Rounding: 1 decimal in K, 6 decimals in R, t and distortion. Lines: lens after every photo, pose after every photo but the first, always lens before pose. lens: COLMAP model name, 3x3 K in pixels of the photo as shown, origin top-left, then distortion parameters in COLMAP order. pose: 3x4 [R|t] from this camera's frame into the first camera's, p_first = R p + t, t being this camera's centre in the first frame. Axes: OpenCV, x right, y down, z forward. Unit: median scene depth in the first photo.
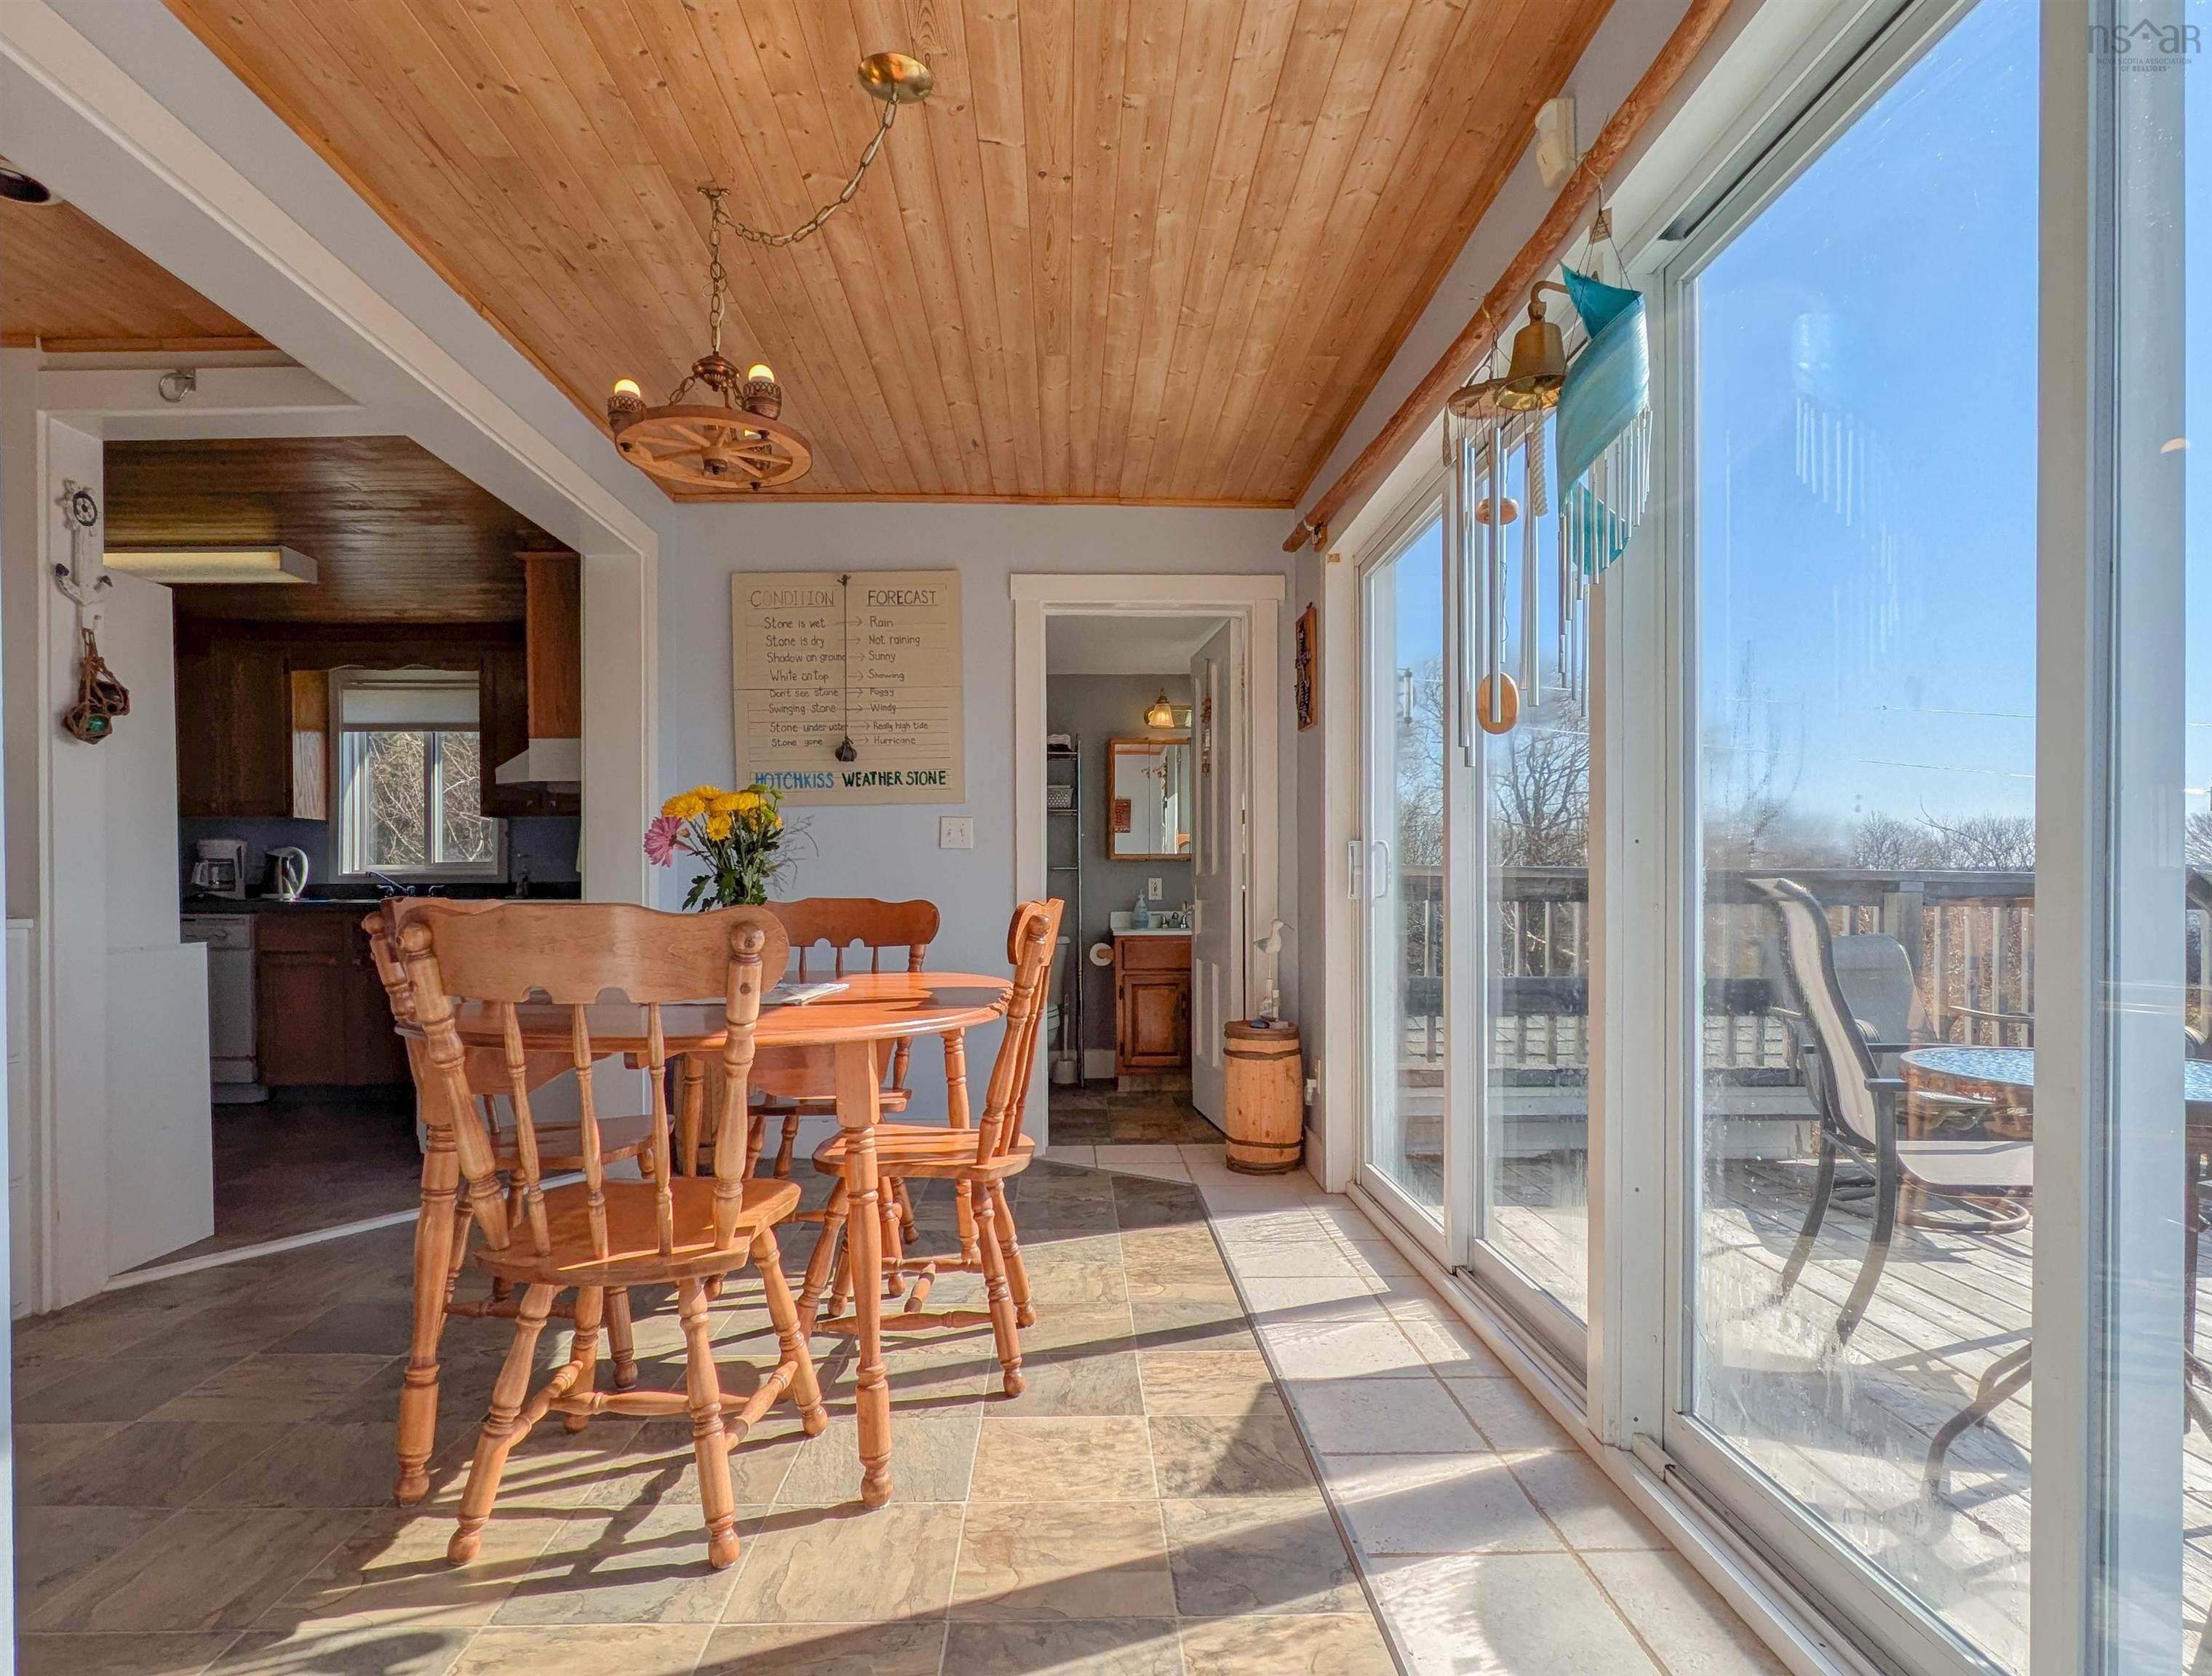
lens RADIAL K [[1097.3, 0, 1106.0], [0, 1097.3, 838.0], [0, 0, 1]] dist [0.001213, -0.000450]
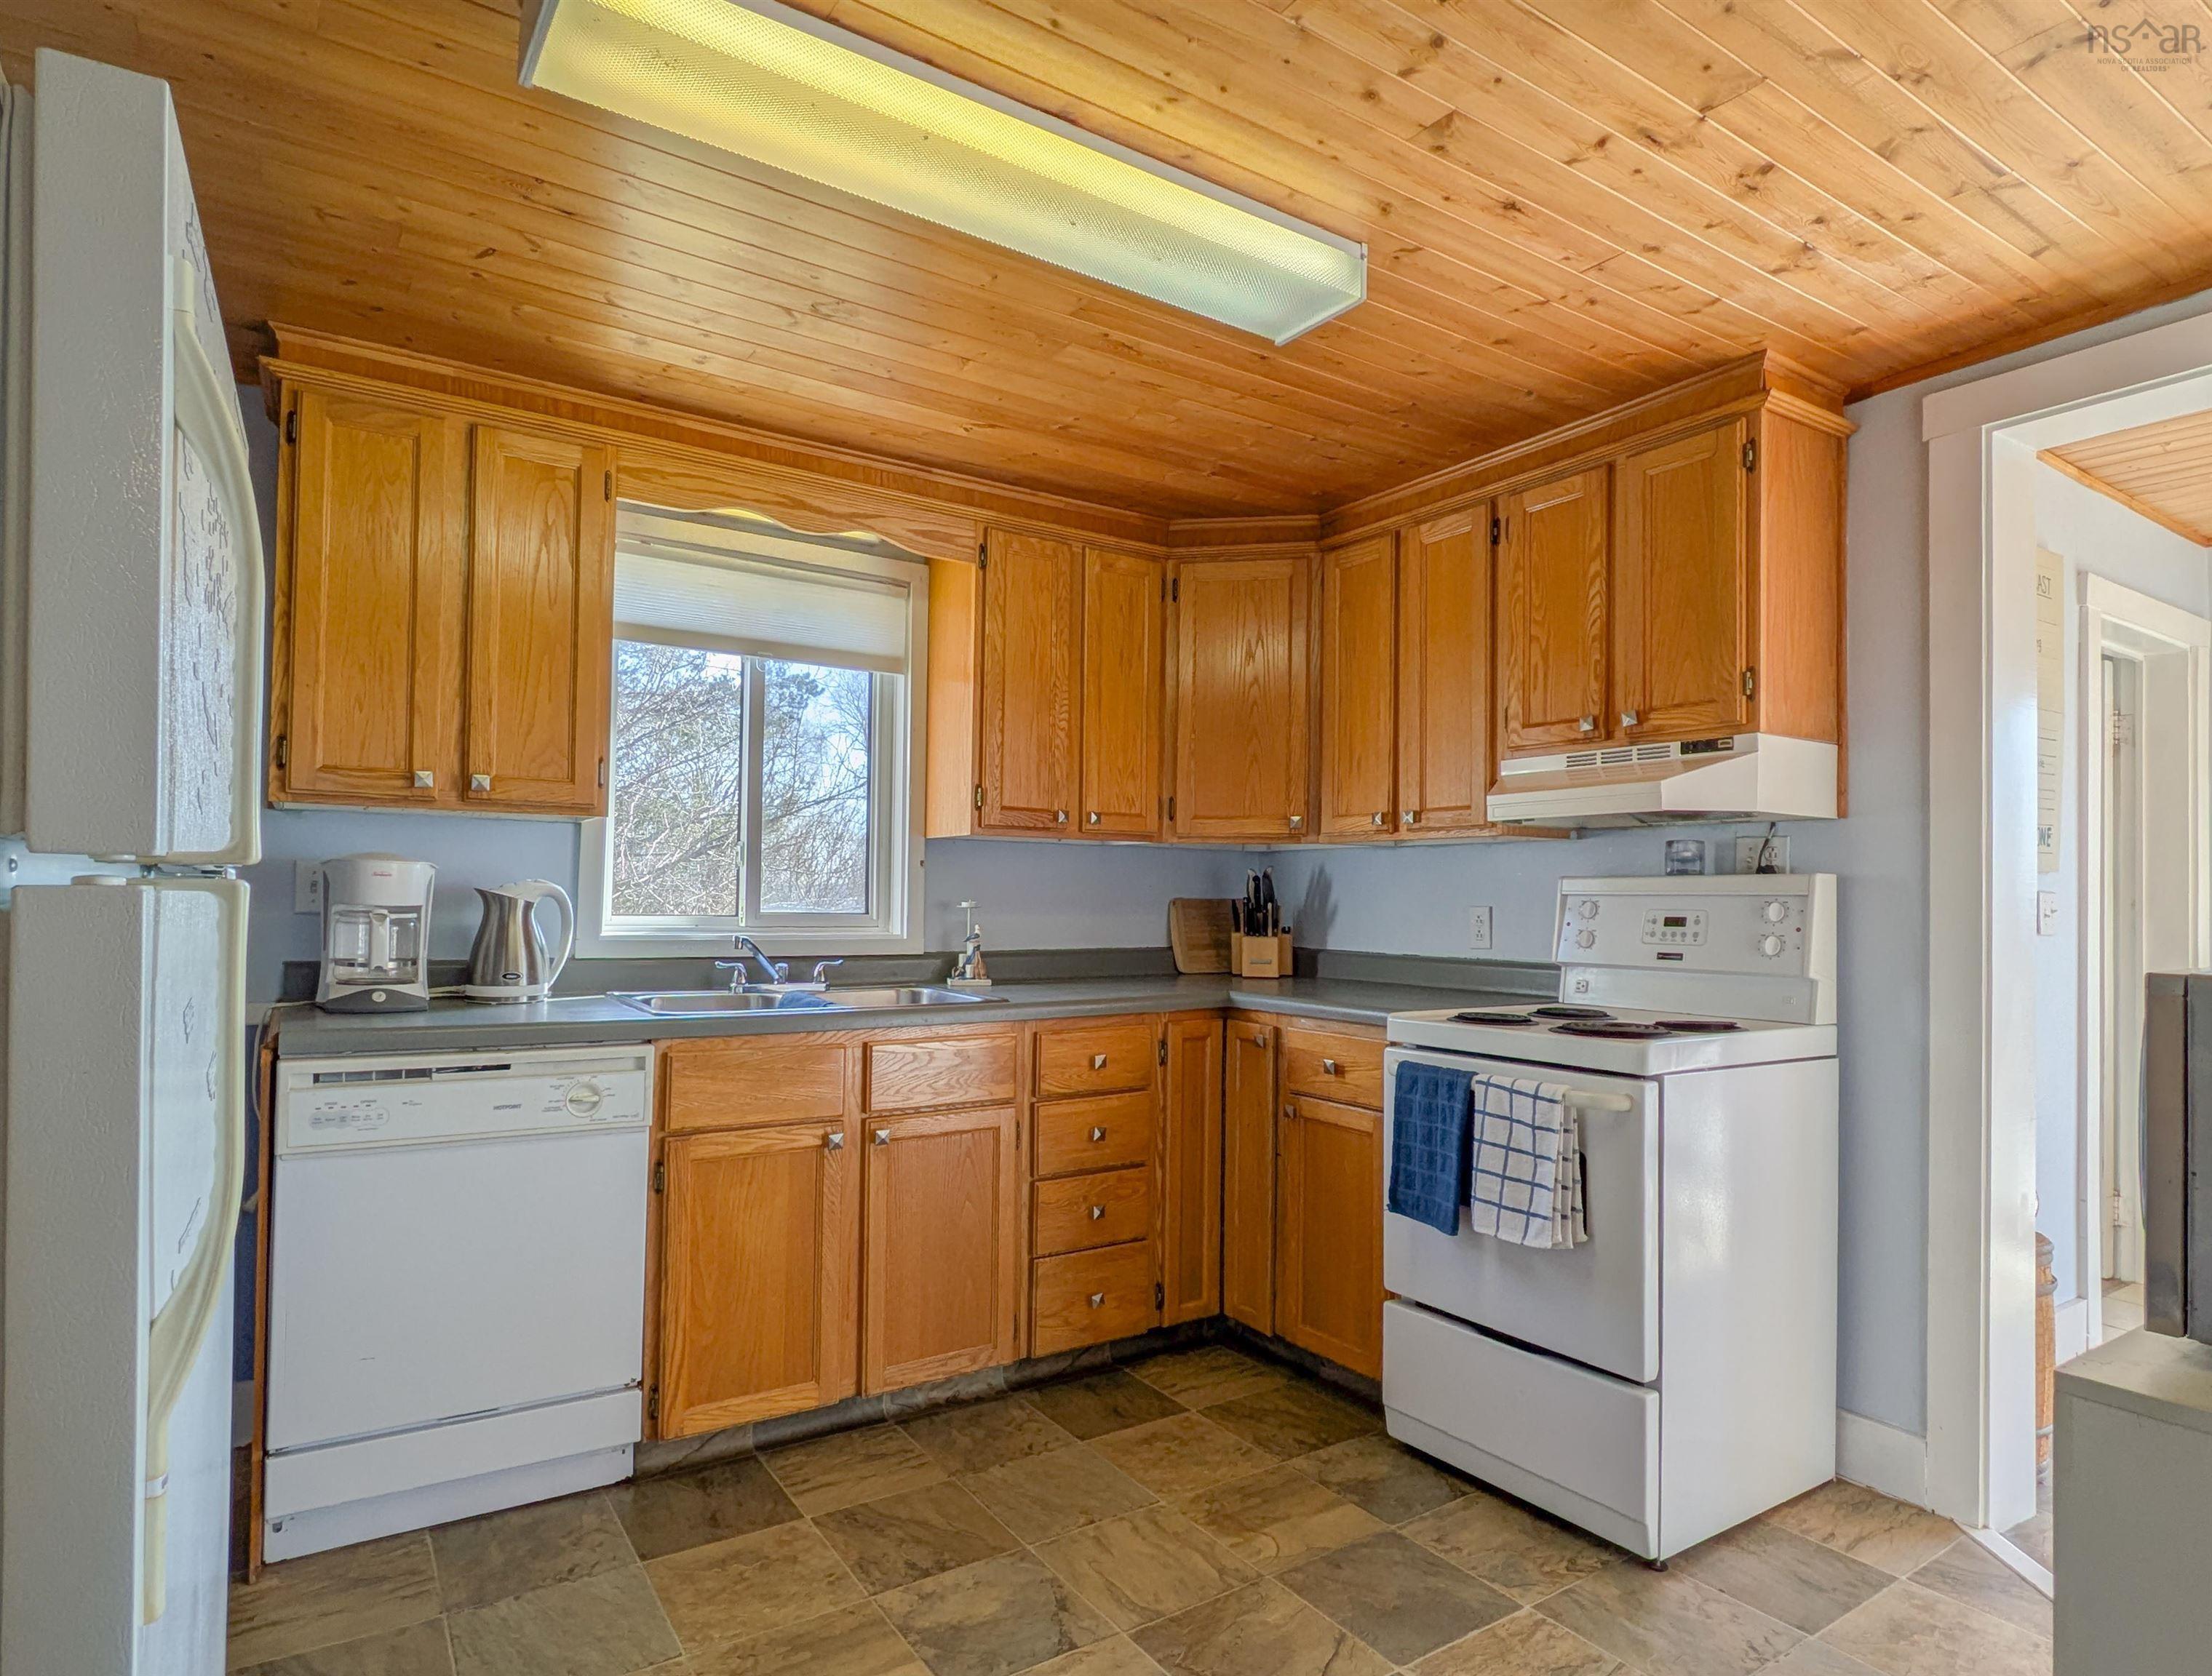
lens RADIAL K [[1097.3, 0, 1106.0], [0, 1097.3, 838.0], [0, 0, 1]] dist [0.001213, -0.000450]
pose [[0.833161, 0.042257, 0.551414, -0.800091], [-0.037425, 0.999099, -0.020017, -0.008265], [-0.551763, -0.003959, 0.833991, 0.501406]]
